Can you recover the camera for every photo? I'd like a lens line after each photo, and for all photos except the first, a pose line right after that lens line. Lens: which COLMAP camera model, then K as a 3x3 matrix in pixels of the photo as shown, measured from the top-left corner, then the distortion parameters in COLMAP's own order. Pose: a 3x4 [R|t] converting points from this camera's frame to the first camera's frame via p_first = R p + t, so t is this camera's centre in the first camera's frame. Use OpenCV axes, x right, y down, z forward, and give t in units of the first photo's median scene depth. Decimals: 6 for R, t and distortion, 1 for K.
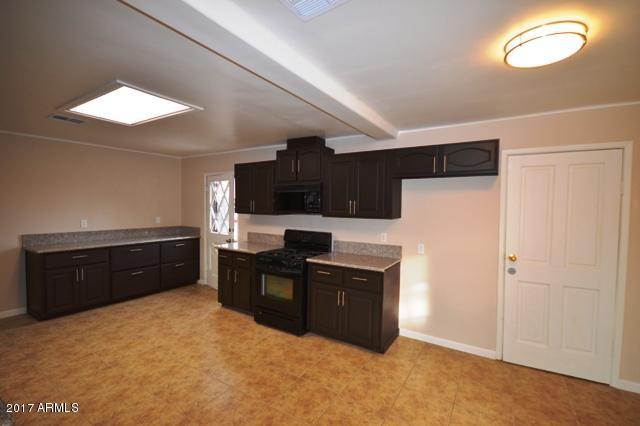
lens RADIAL K [[284.4, 0, 326.9], [0, 284.4, 212.6], [0, 0, 1]] dist [-0.001924, -0.000969]
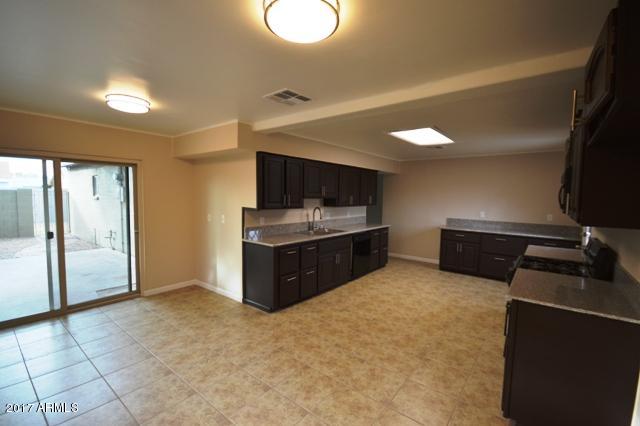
lens RADIAL K [[284.4, 0, 326.9], [0, 284.4, 212.6], [0, 0, 1]] dist [-0.001924, -0.000969]
pose [[-0.120682, 0.045659, -0.991641, 0.749509], [-0.046891, 0.997564, 0.051638, -0.007465], [0.991583, 0.052731, -0.118247, 0.544378]]
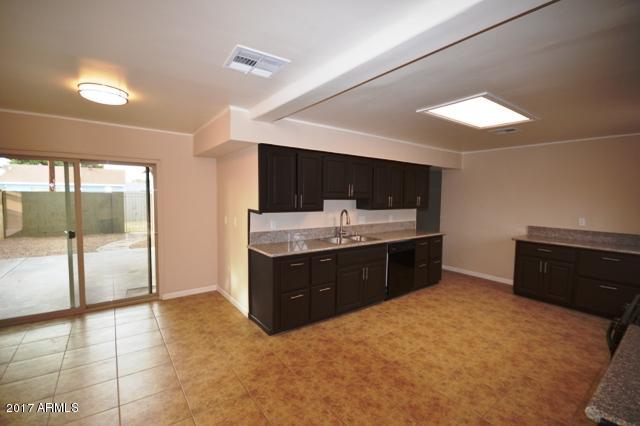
lens RADIAL K [[284.4, 0, 326.9], [0, 284.4, 212.6], [0, 0, 1]] dist [-0.001924, -0.000969]
pose [[-0.369932, 0.035548, -0.928379, 0.476478], [-0.045286, 0.997390, 0.056236, -0.010716], [0.927954, 0.062846, -0.367357, 0.700135]]
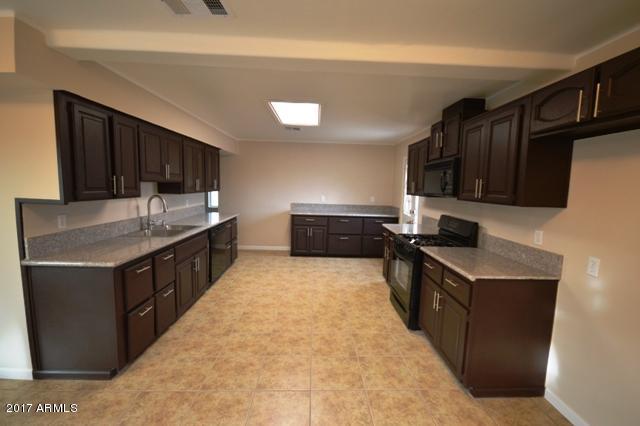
lens RADIAL K [[284.4, 0, 326.9], [0, 284.4, 212.6], [0, 0, 1]] dist [-0.001924, -0.000969]
pose [[0.553715, 0.082228, -0.828636, 0.470800], [-0.041789, 0.996603, 0.070971, 0.007767], [0.831657, -0.004670, 0.555270, 0.269816]]
